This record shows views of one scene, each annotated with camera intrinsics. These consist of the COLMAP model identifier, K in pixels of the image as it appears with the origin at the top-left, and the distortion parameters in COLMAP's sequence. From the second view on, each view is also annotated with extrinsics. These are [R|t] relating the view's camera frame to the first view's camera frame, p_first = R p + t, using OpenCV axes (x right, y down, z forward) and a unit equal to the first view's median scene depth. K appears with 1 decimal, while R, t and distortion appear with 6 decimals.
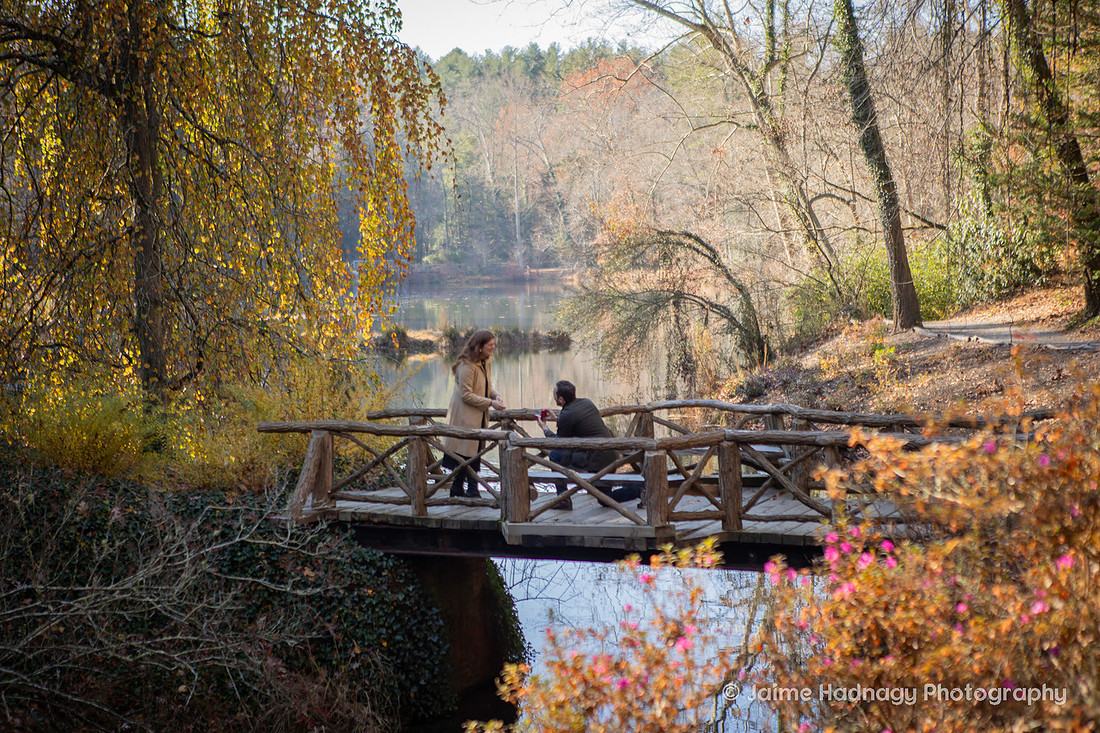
lens RADIAL K [[2444.7, 0, 550.1], [0, 2444.7, 368.4], [0, 0, 1]] dist [0.251379, 0.000000]
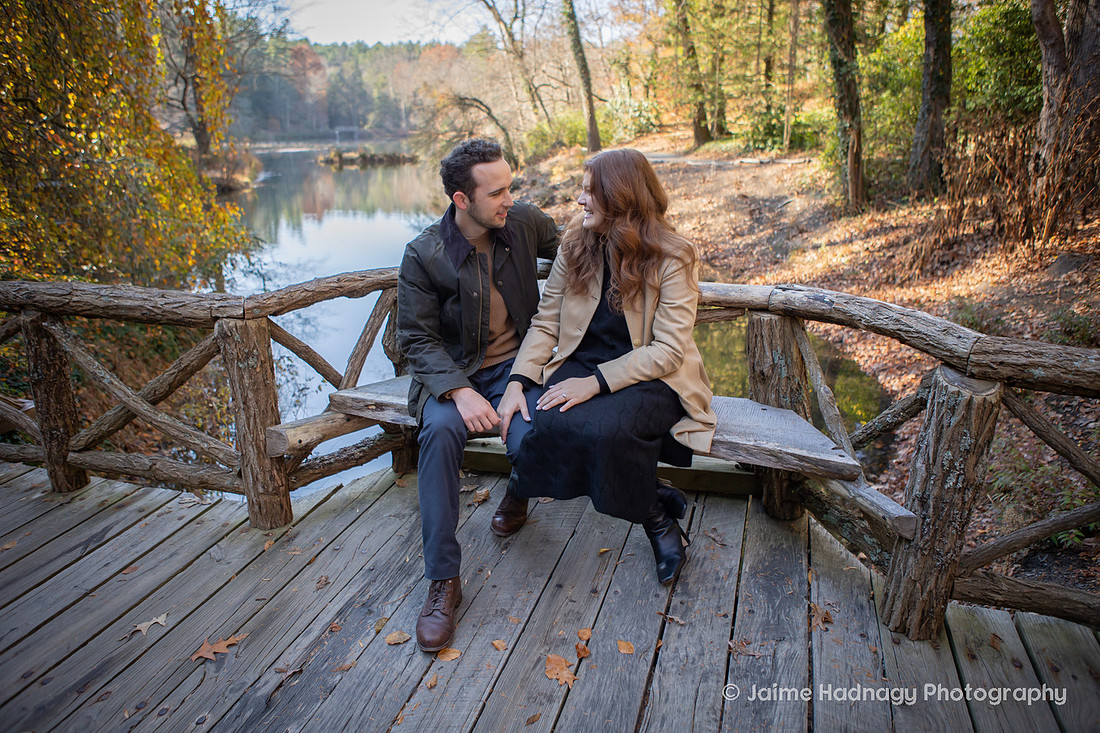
lens RADIAL K [[767.6, 0, 552.9], [0, 767.6, 362.1], [0, 0, 1]] dist [-0.067364, 0.000688]
pose [[0.987220, -0.024427, 0.157478, 0.018743], [-0.014124, 0.970882, 0.239141, 0.000133], [-0.158734, -0.238309, 0.958129, 0.390344]]
